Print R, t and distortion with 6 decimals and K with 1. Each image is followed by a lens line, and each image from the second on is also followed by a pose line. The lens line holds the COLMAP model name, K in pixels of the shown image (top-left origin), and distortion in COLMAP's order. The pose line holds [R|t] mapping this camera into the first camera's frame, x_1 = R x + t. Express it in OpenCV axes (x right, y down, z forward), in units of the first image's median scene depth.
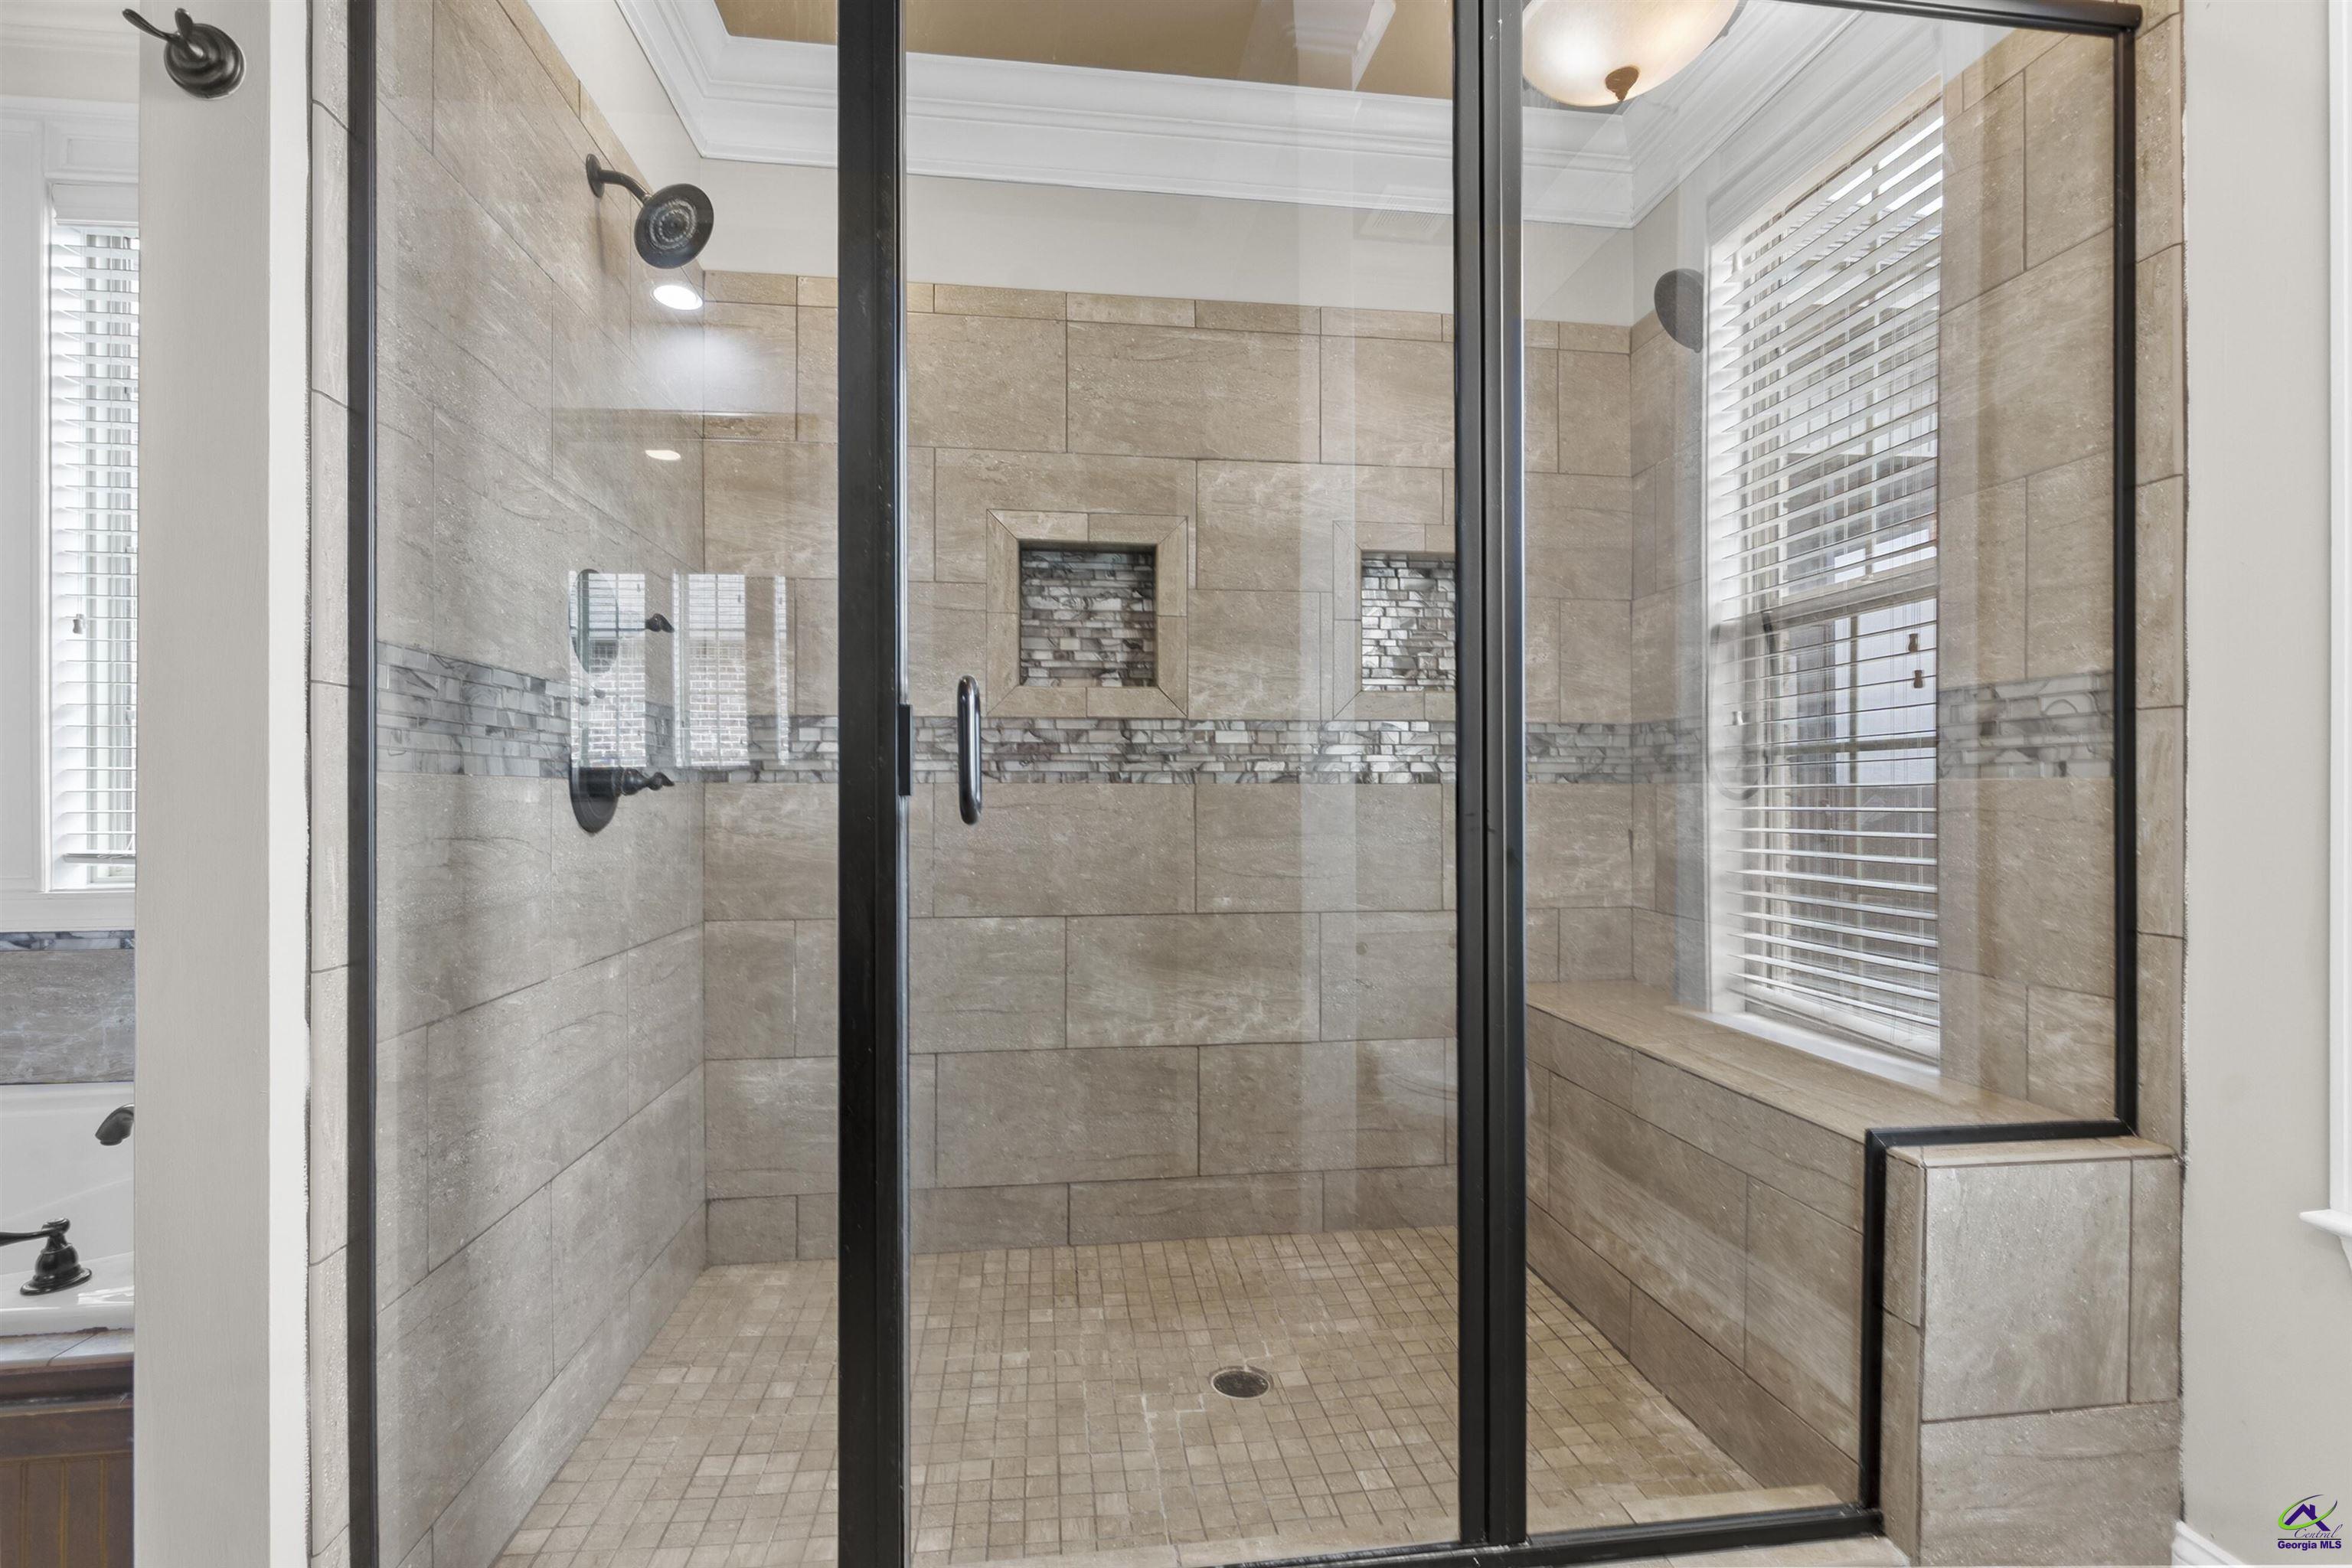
lens RADIAL K [[1027.8, 0, 1162.9], [0, 1027.8, 796.6], [0, 0, 1]] dist [-0.002319, 0.000660]
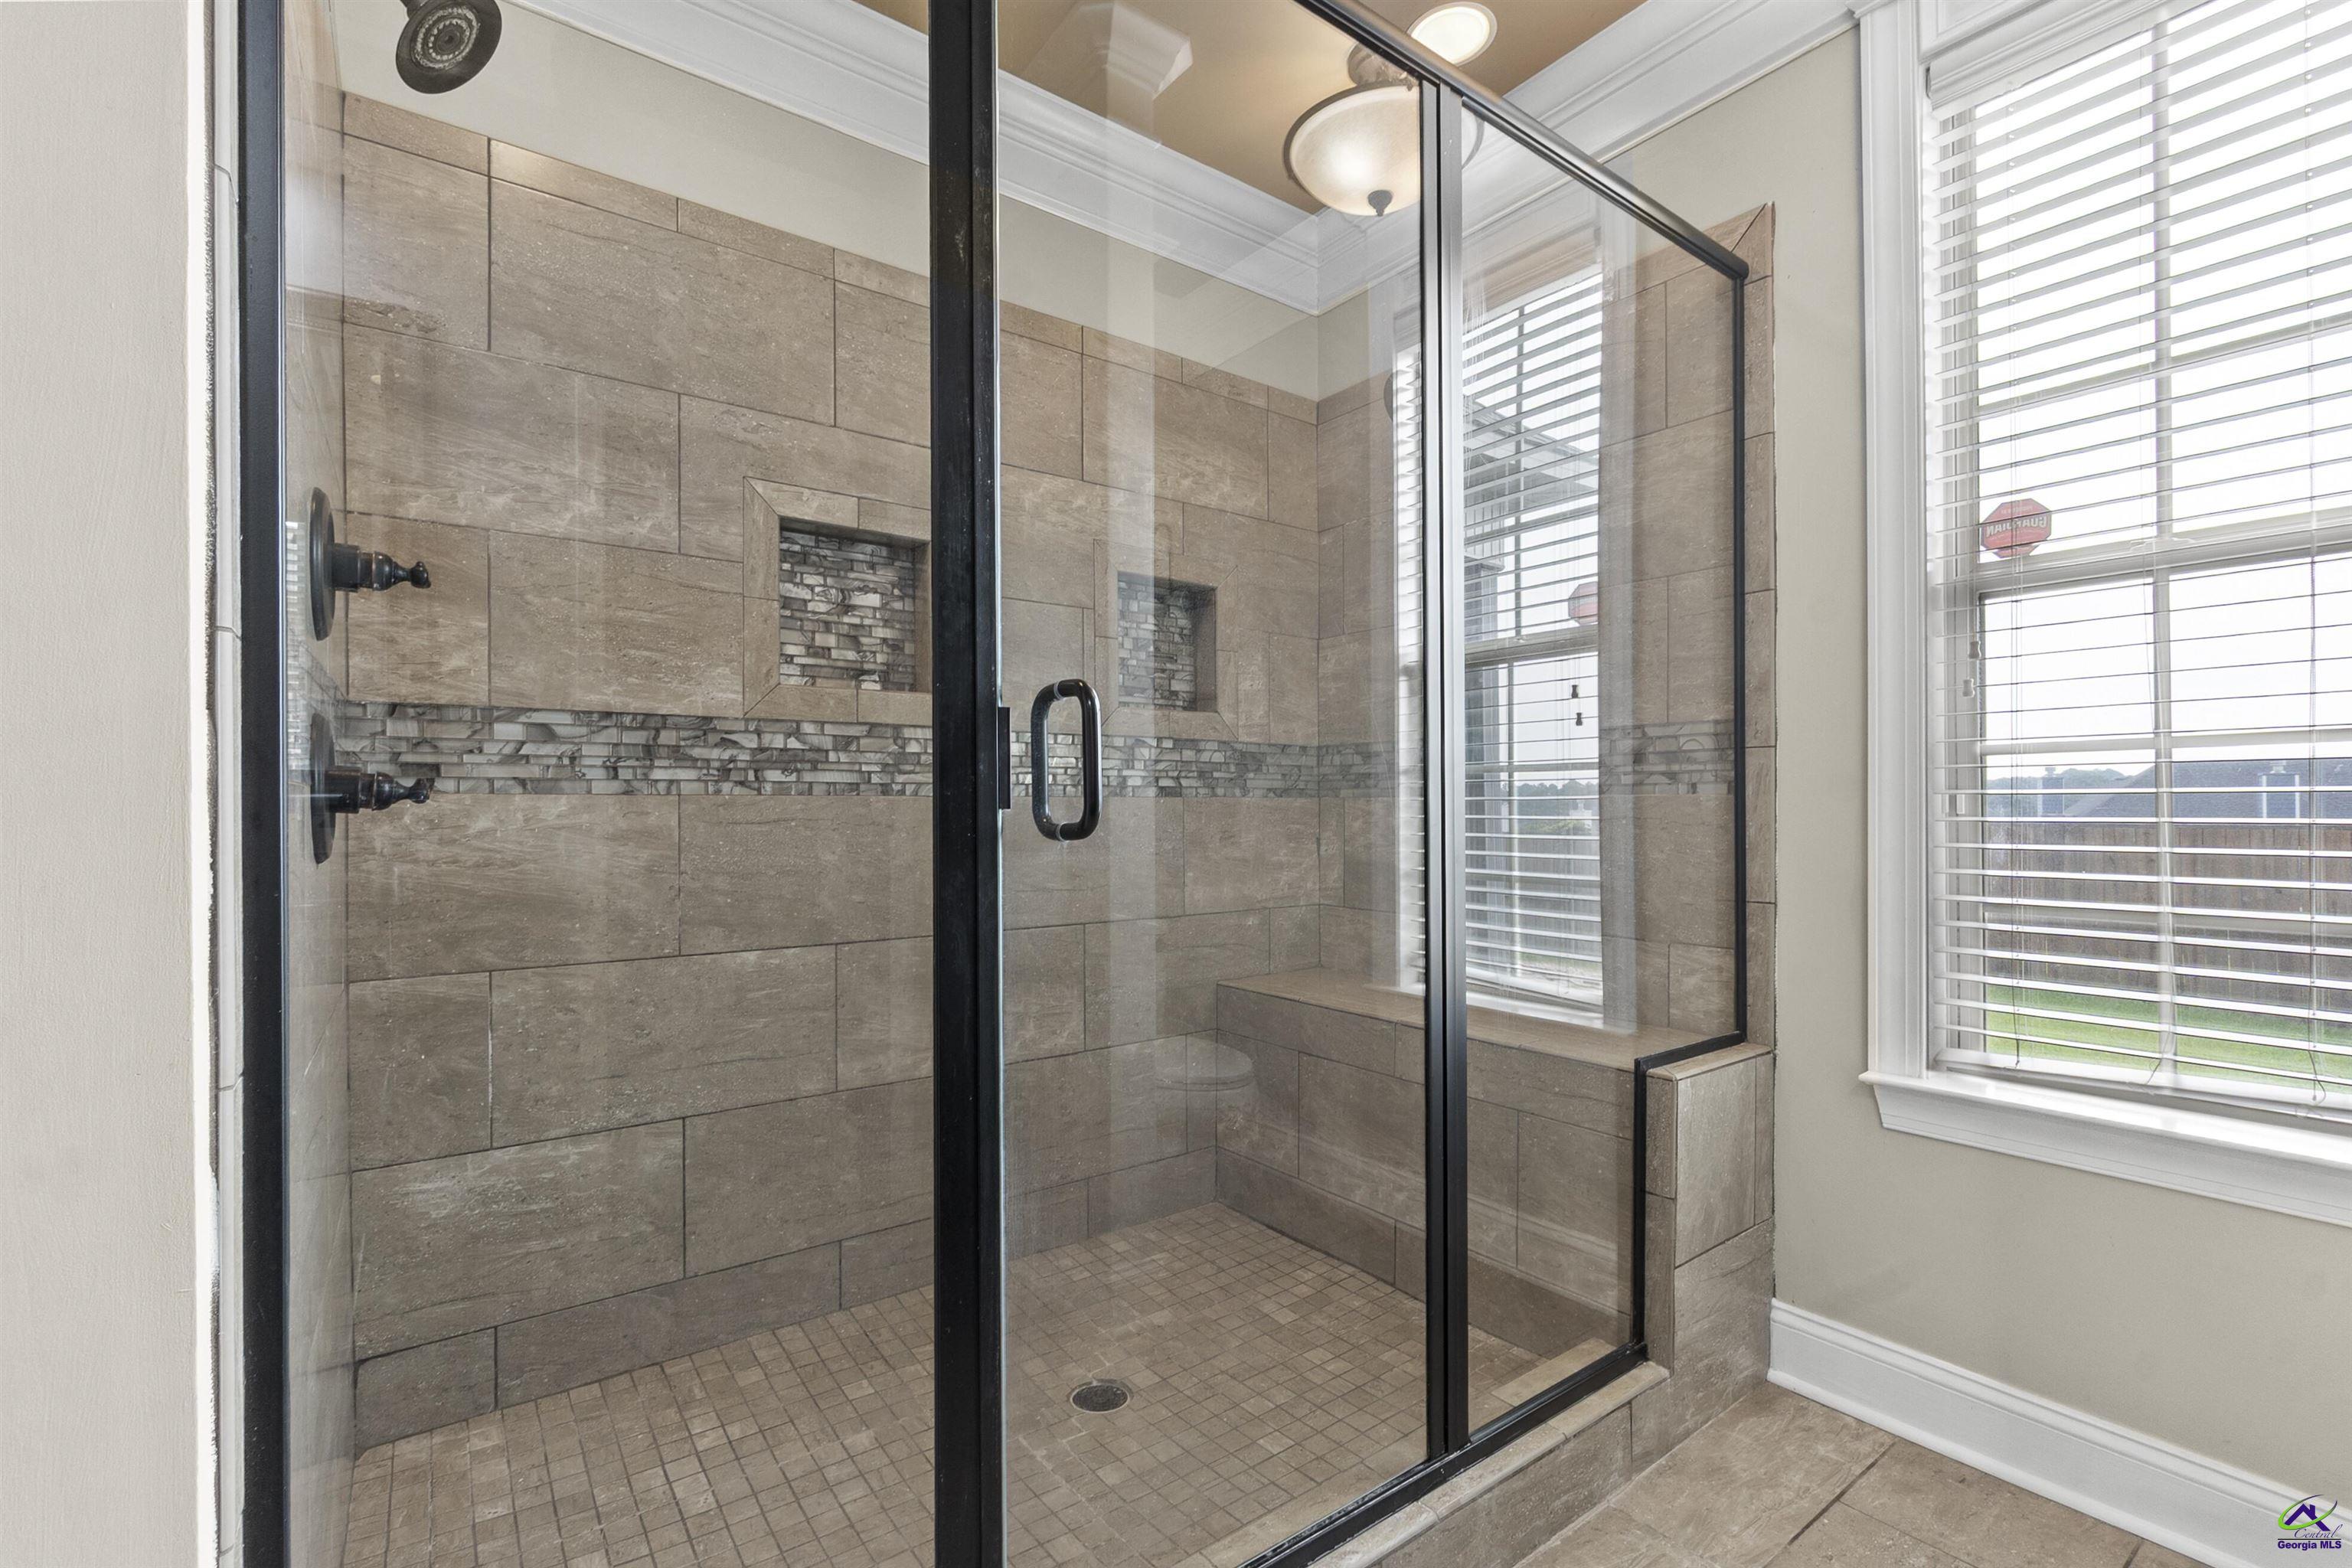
lens RADIAL K [[1028.4, 0, 1174.7], [0, 1028.4, 811.3], [0, 0, 1]] dist [-0.005766, 0.000379]
pose [[0.874247, -0.003456, 0.485469, -0.278483], [0.002842, 0.999994, 0.002001, -0.000030], [-0.485473, -0.000369, 0.874252, 0.075007]]
